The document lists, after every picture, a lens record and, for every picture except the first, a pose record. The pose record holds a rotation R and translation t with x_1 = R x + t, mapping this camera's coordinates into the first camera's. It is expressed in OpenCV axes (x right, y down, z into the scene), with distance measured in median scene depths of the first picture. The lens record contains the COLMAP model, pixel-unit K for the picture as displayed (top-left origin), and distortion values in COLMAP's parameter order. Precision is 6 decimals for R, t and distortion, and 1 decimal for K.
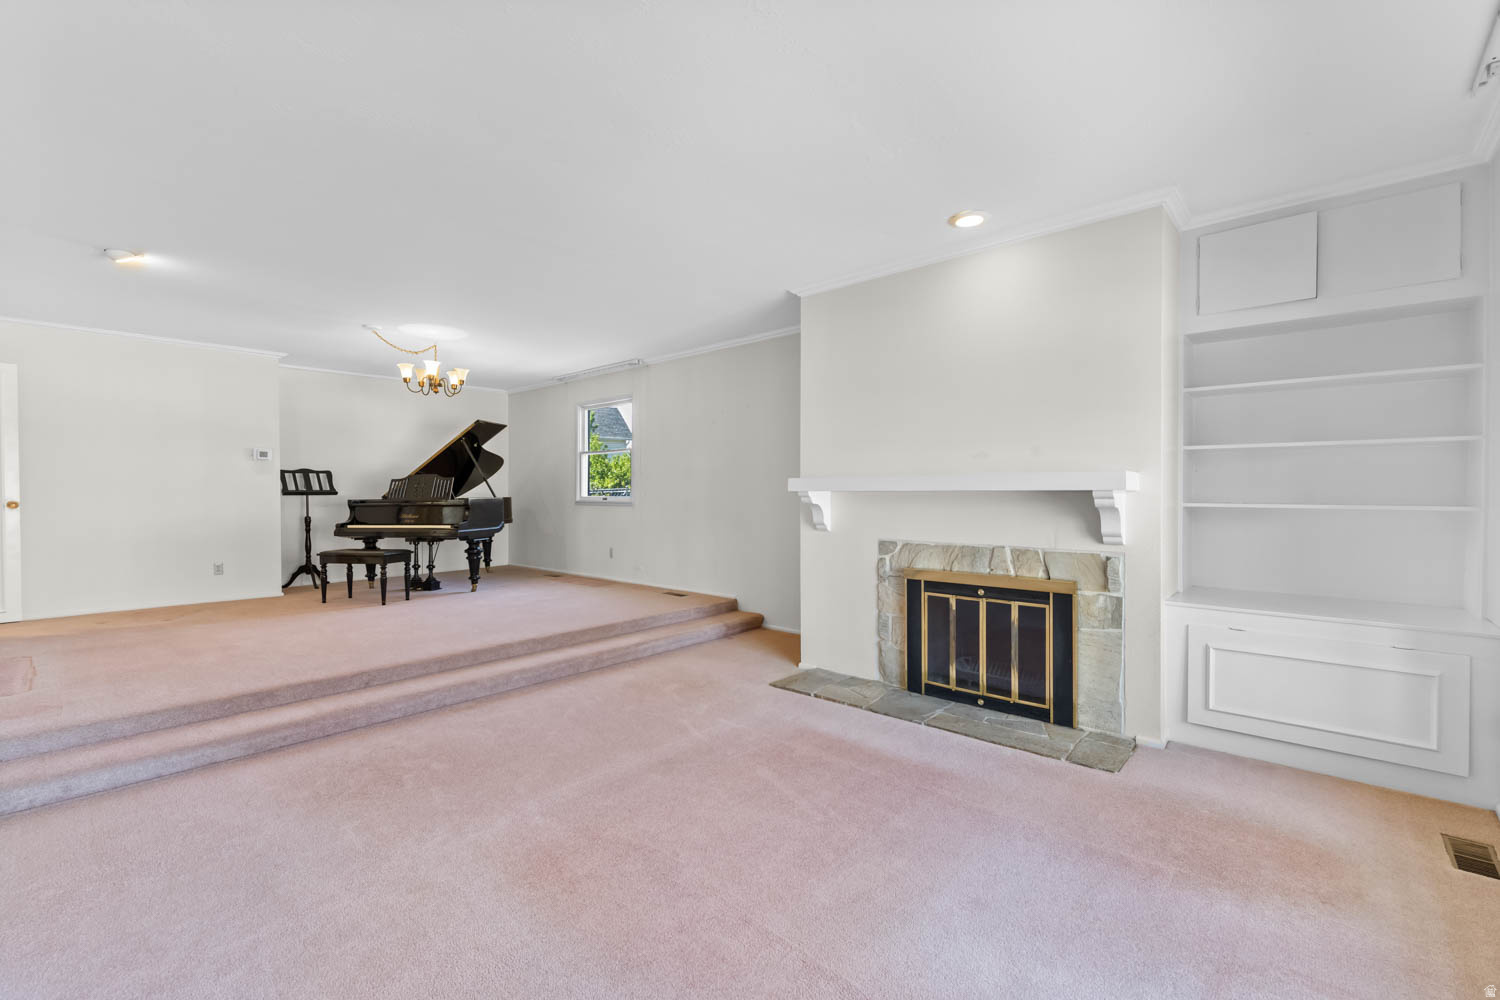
lens RADIAL K [[651.4, 0, 745.8], [0, 651.4, 498.2], [0, 0, 1]] dist [-0.000920, -0.001921]
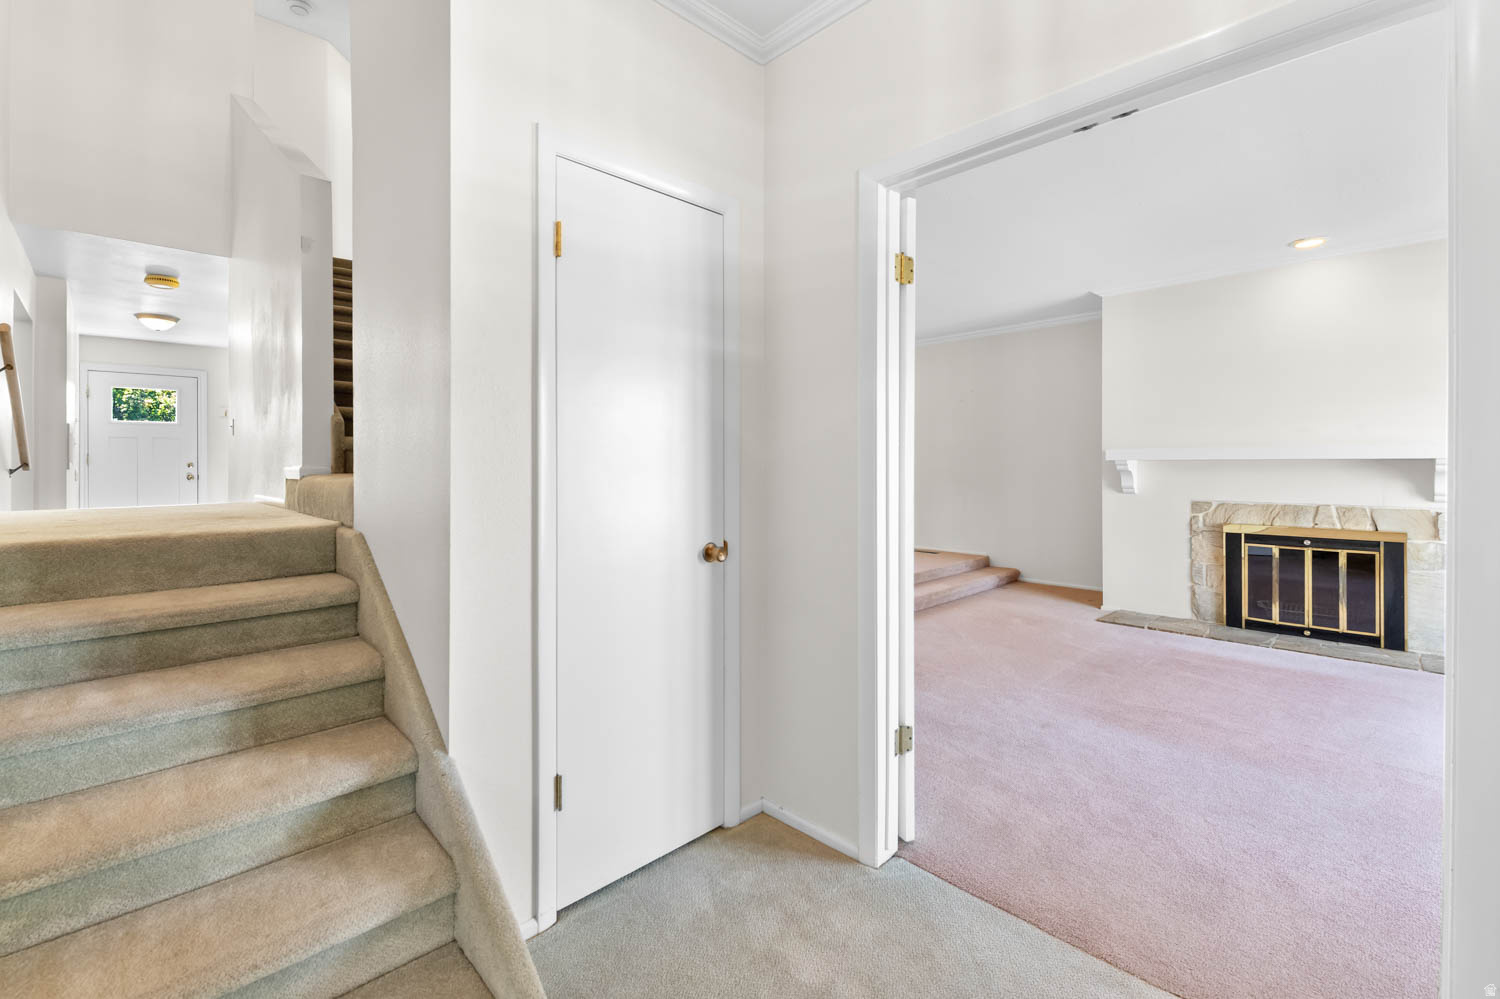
lens RADIAL K [[651.4, 0, 782.2], [0, 651.4, 460.8], [0, 0, 1]] dist [-0.000920, -0.001921]
pose [[0.997819, 0.000610, -0.066003, -0.532844], [-0.001580, 0.999892, -0.014642, 0.010309], [0.065987, 0.014715, 0.997712, -0.279779]]
